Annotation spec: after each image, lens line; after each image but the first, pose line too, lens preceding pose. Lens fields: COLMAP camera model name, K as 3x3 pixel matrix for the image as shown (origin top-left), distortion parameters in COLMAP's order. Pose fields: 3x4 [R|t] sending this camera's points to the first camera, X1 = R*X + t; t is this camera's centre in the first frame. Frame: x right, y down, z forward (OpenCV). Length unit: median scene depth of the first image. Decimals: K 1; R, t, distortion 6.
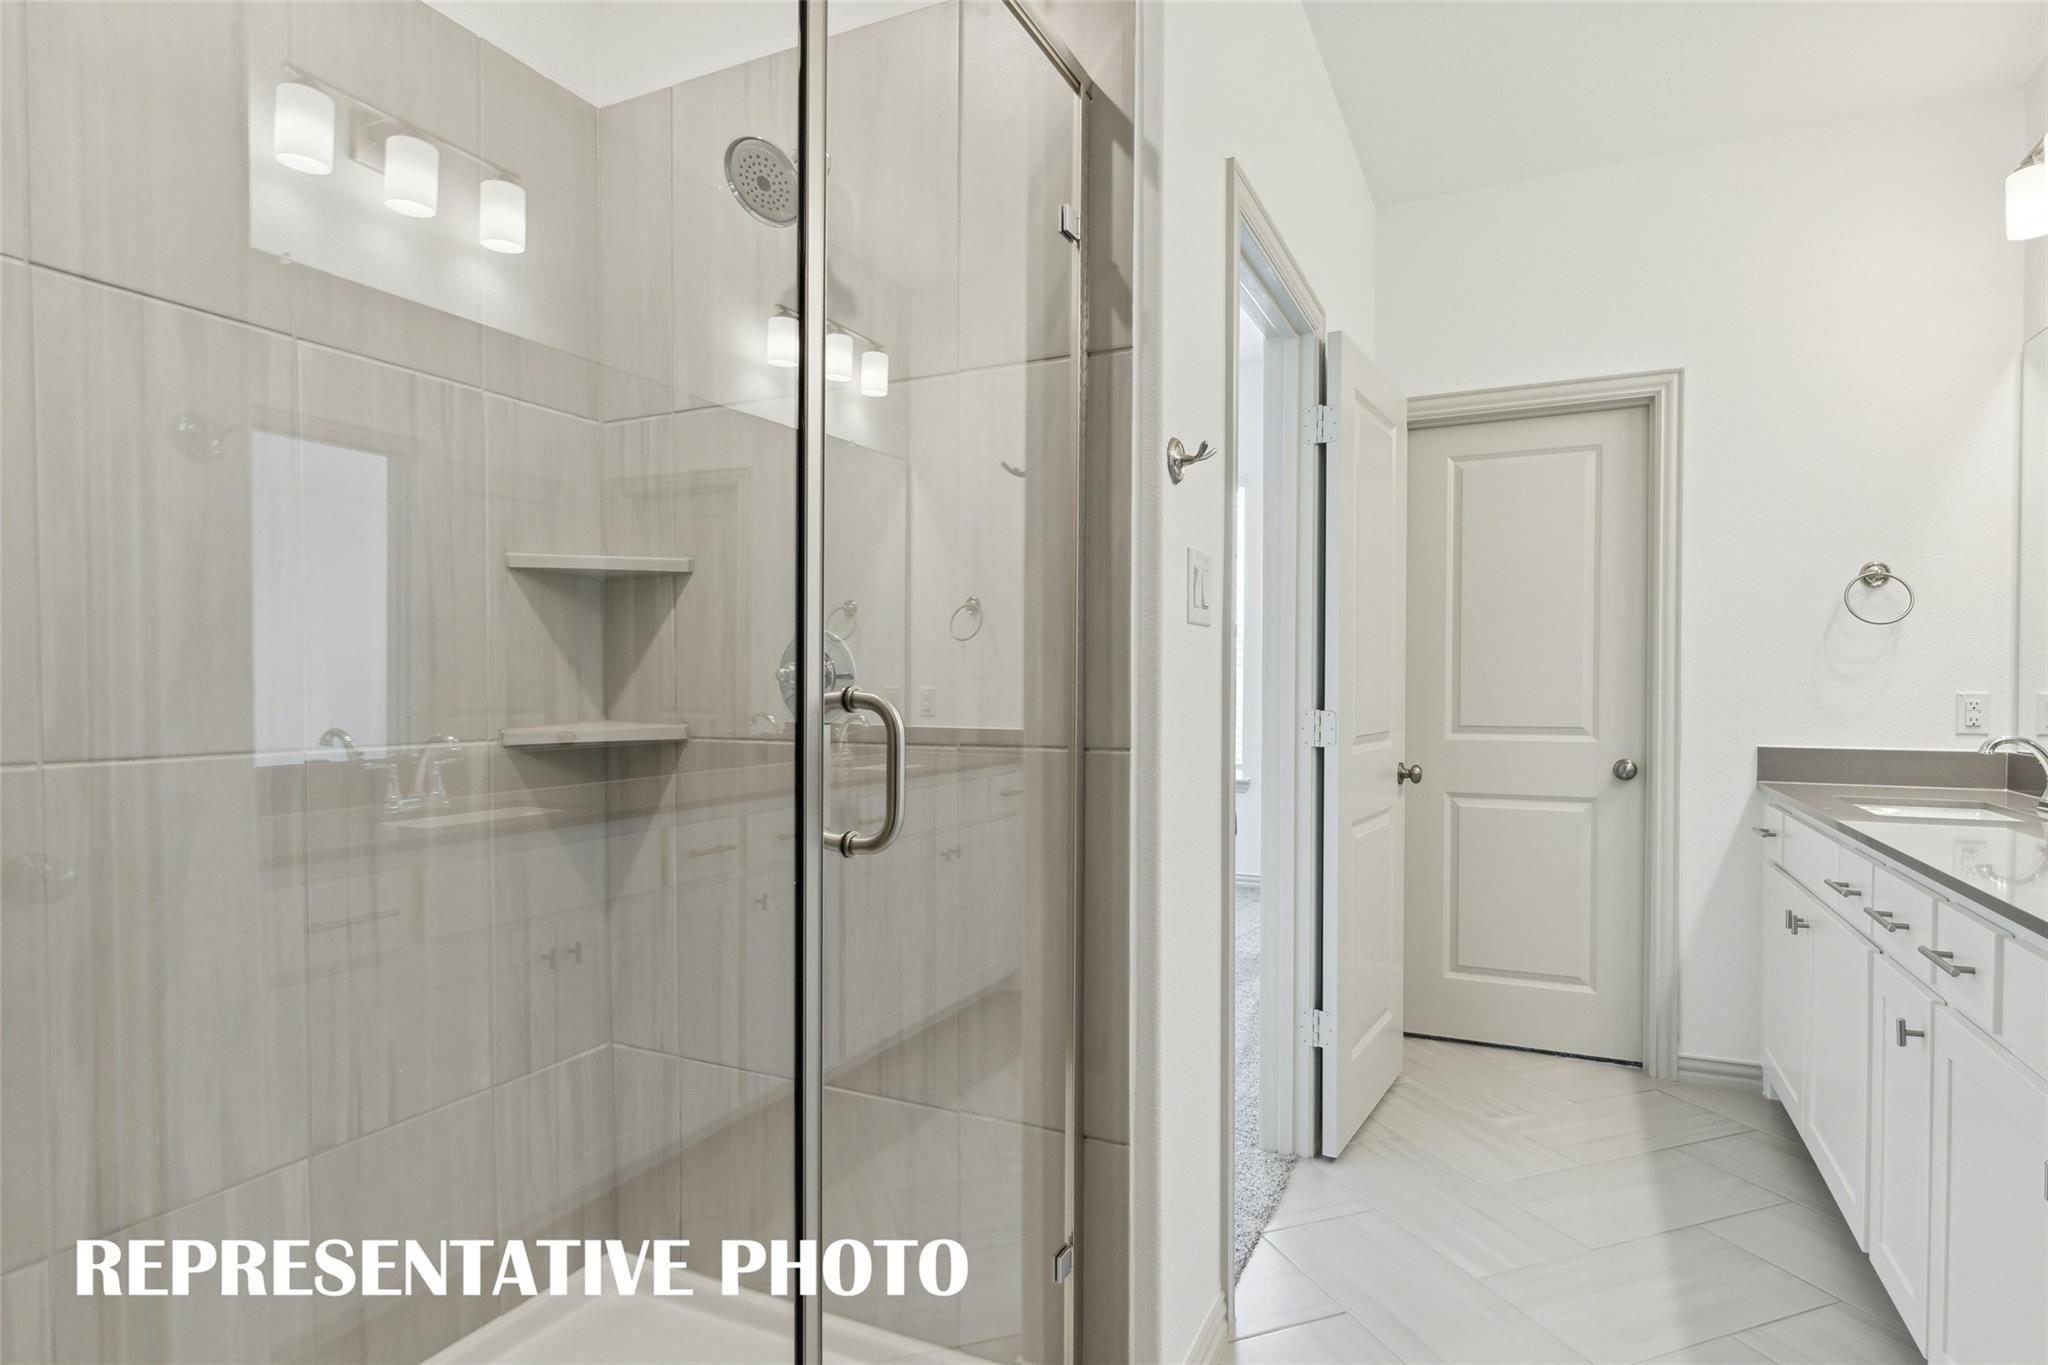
lens RADIAL K [[1107.9, 0, 1026.0], [0, 1107.9, 698.9], [0, 0, 1]] dist [-0.001728, 0.001210]
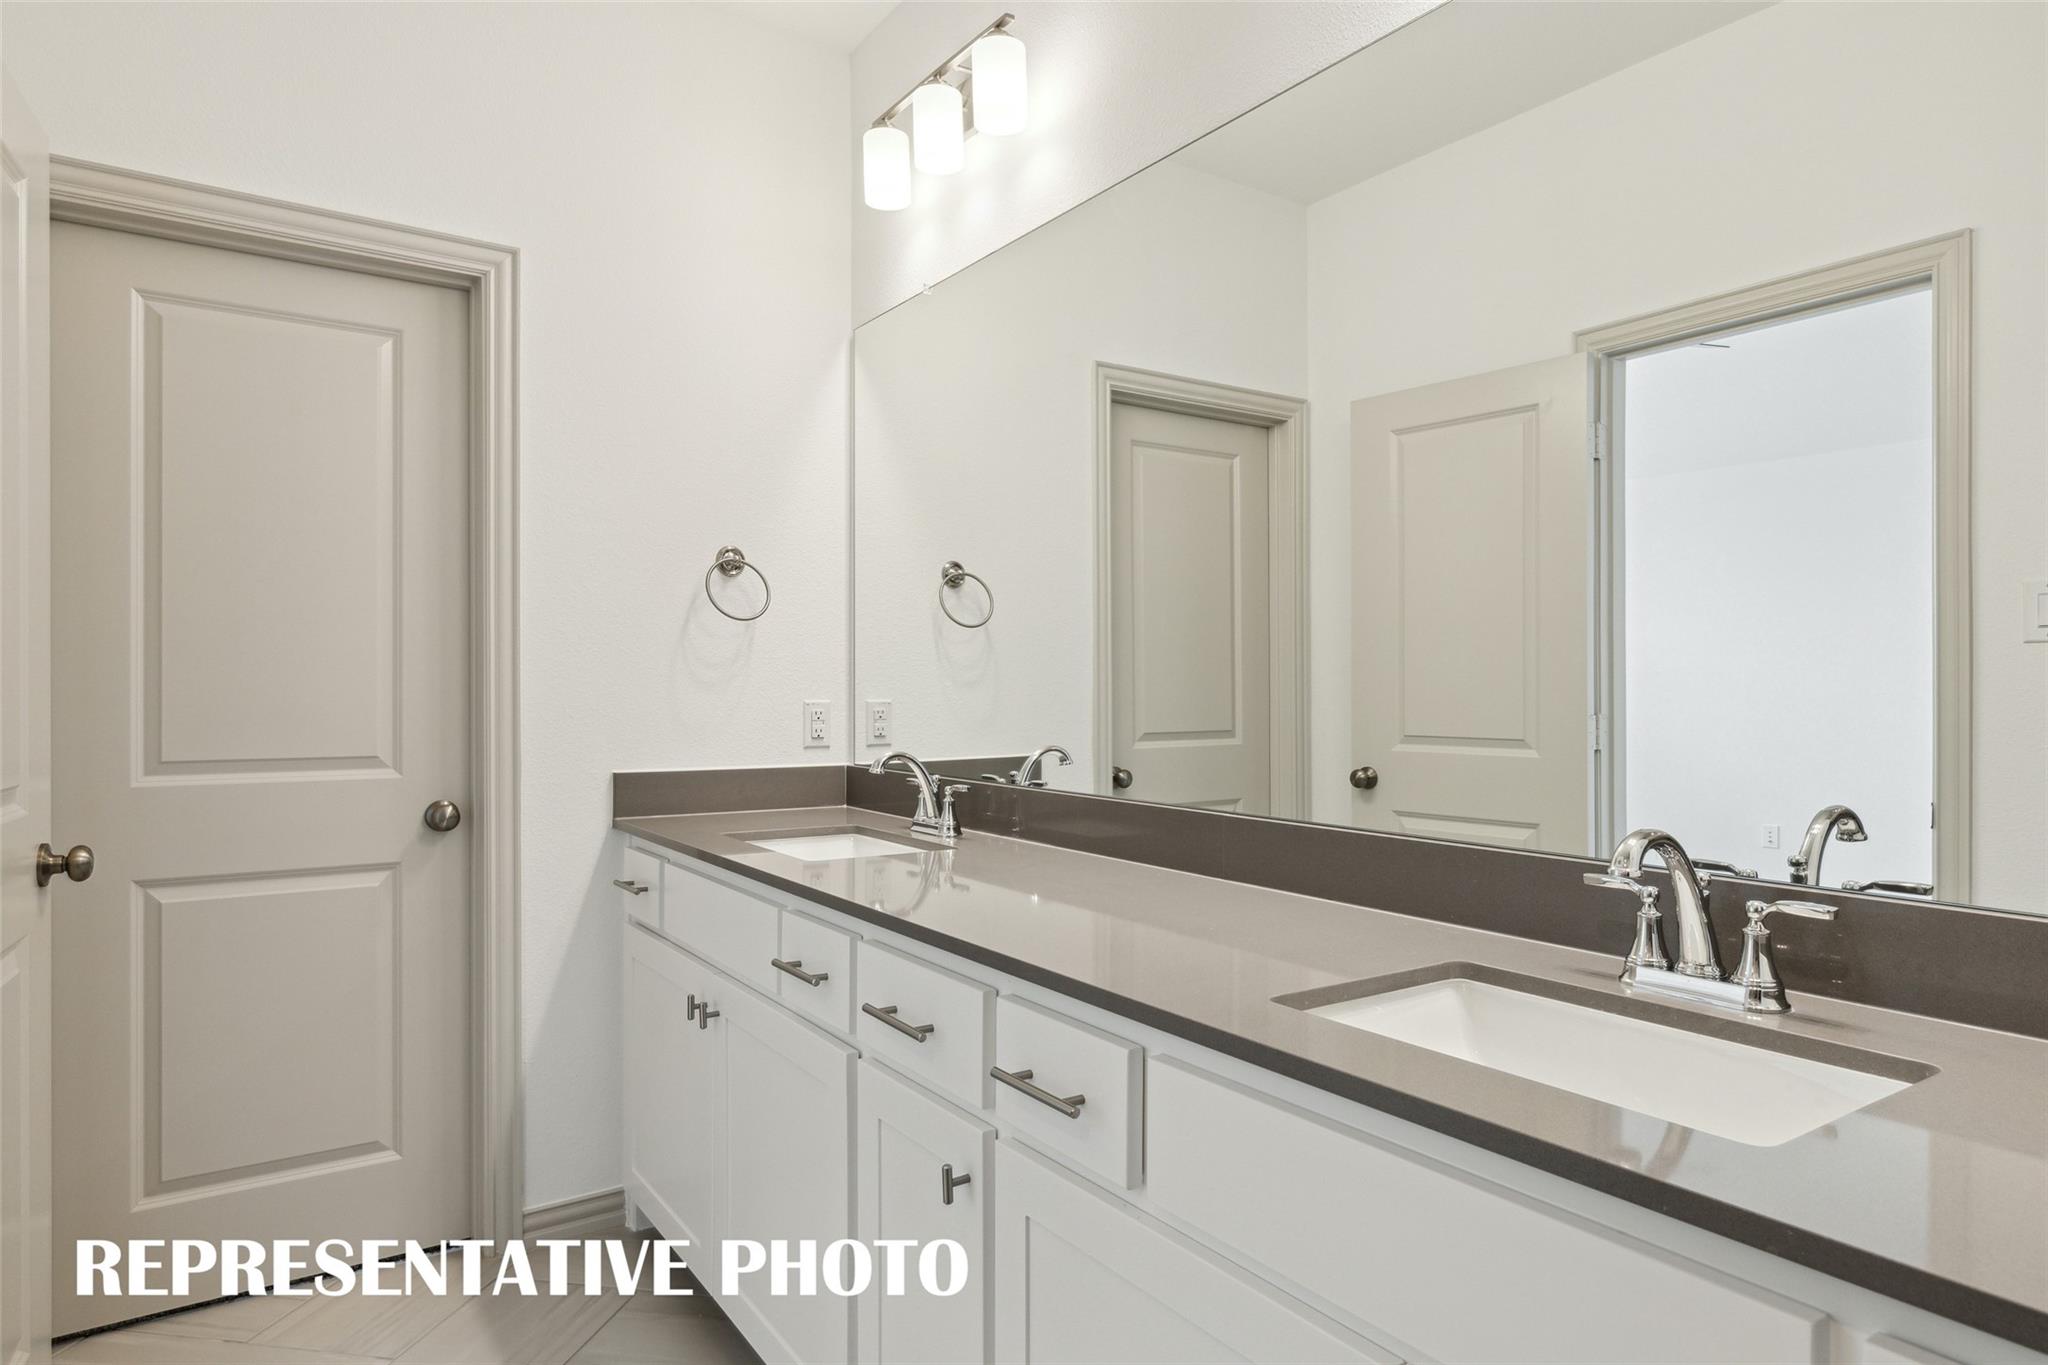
lens RADIAL K [[1179.6, 0, 1029.0], [0, 1179.6, 698.2], [0, 0, 1]] dist [-0.005880, -0.004498]
pose [[0.493733, -0.004602, 0.869601, 0.094430], [0.007414, 0.999972, 0.001082, -0.006744], [-0.869582, 0.005912, 0.493753, 0.341301]]
